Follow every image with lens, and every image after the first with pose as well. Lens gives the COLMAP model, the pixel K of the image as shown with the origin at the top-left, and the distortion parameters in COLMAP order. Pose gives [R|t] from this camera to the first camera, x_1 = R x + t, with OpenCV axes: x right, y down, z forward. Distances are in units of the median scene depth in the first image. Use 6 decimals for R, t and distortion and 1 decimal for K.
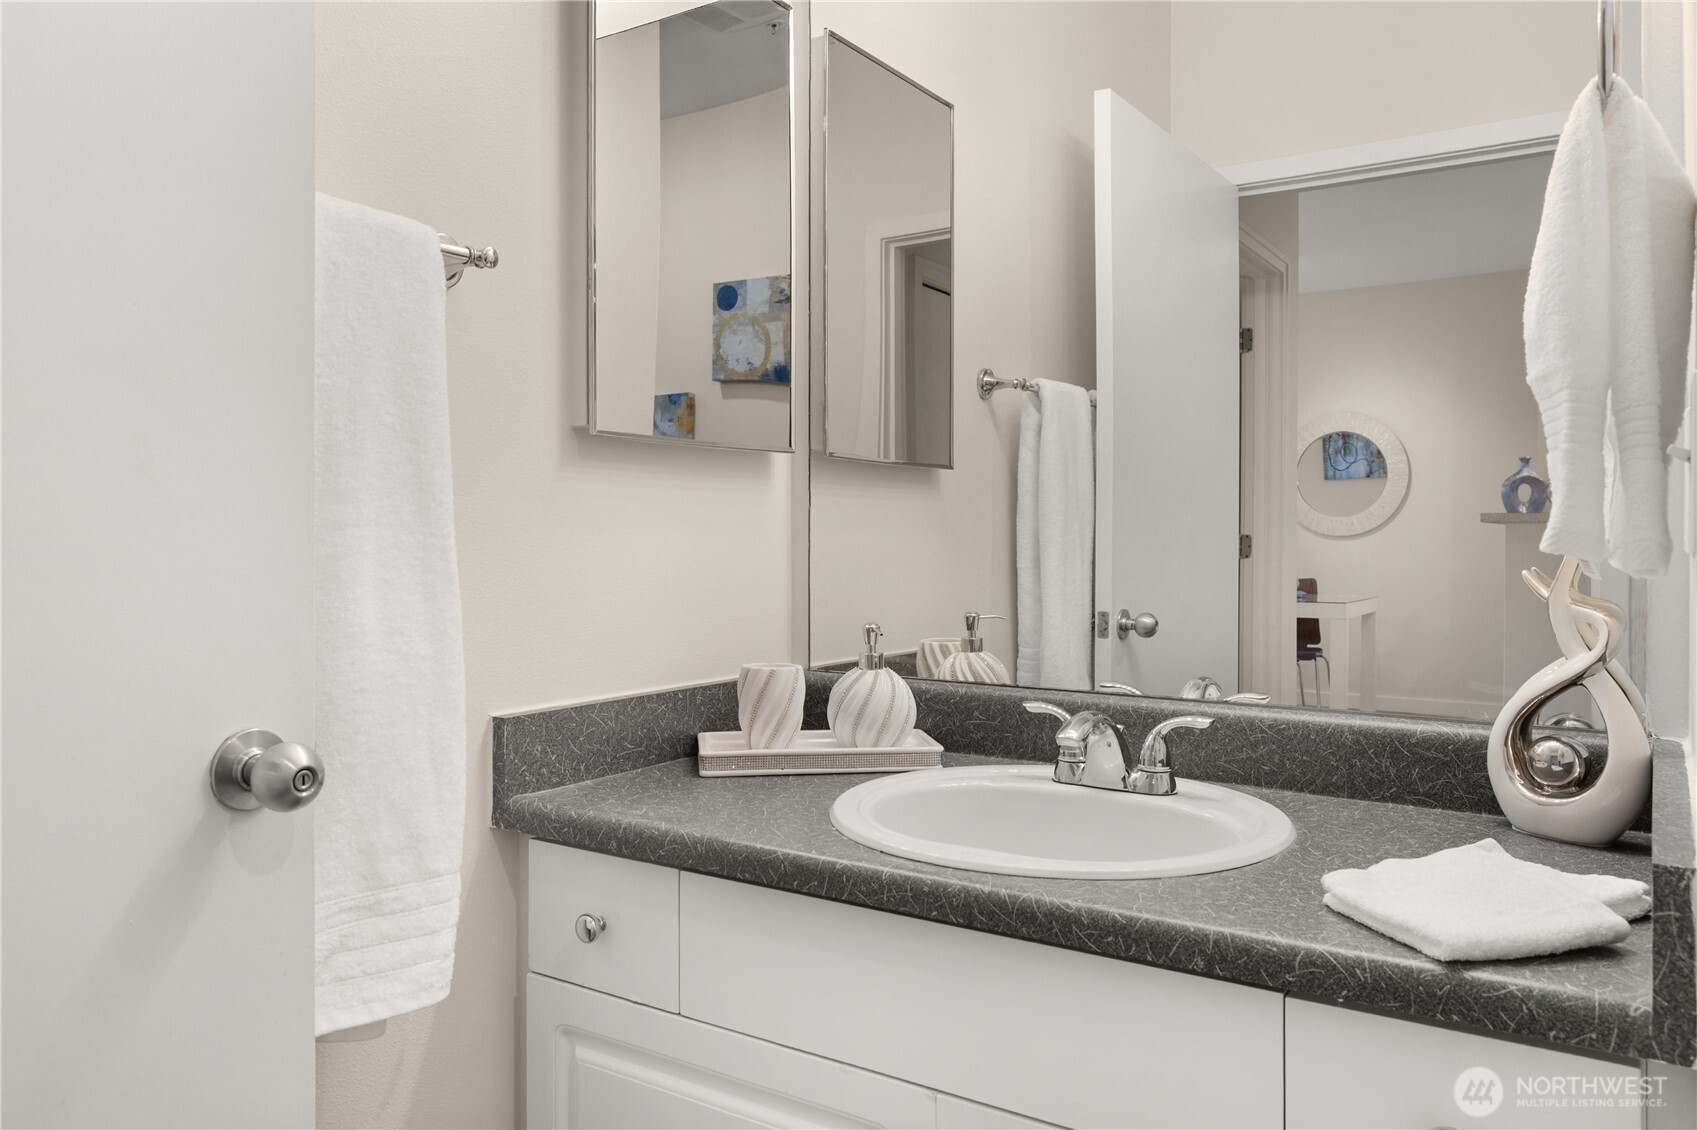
lens RADIAL K [[1228.5, 0, 804.4], [0, 1228.5, 529.1], [0, 0, 1]] dist [0.014548, 0.000657]
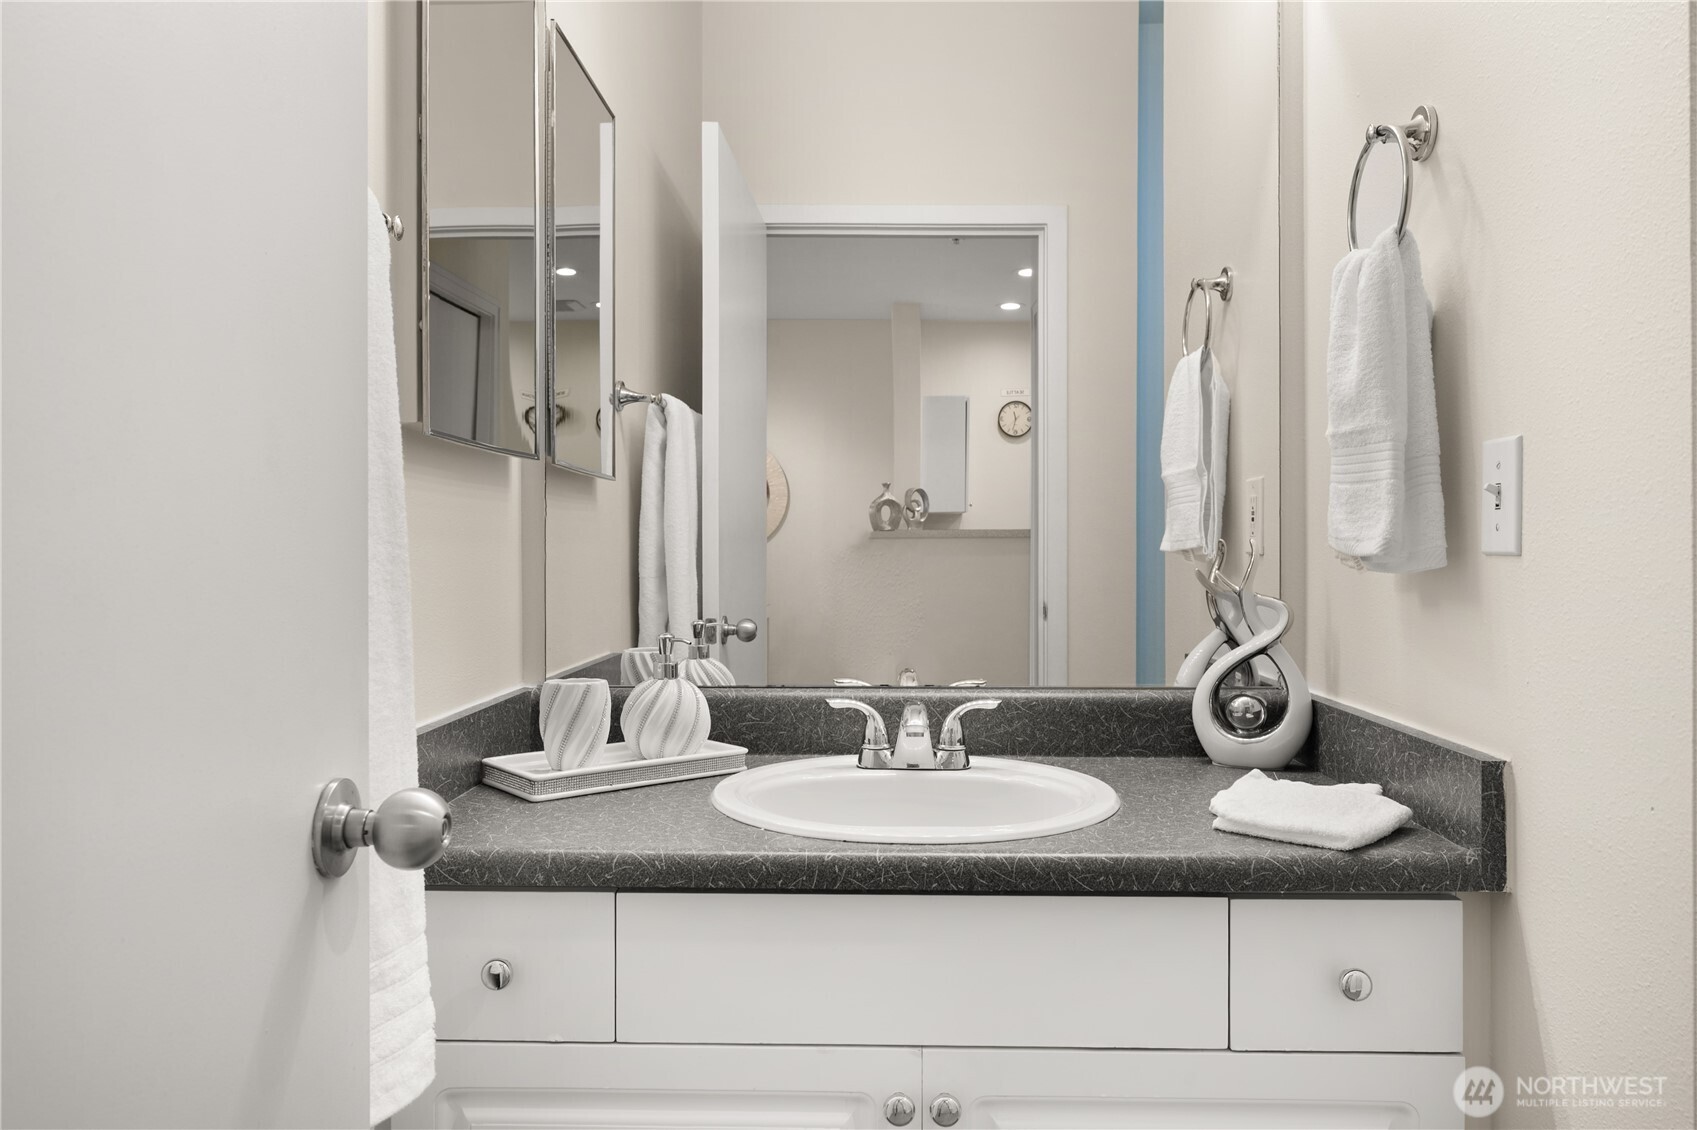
lens RADIAL K [[1228.5, 0, 844.3], [0, 1228.5, 566.9], [0, 0, 1]] dist [0.014548, 0.000657]
pose [[0.838997, -0.008553, 0.544070, -0.439683], [-0.001960, 0.999822, 0.018740, 0.003939], [-0.544133, -0.016789, 0.838831, 0.093929]]
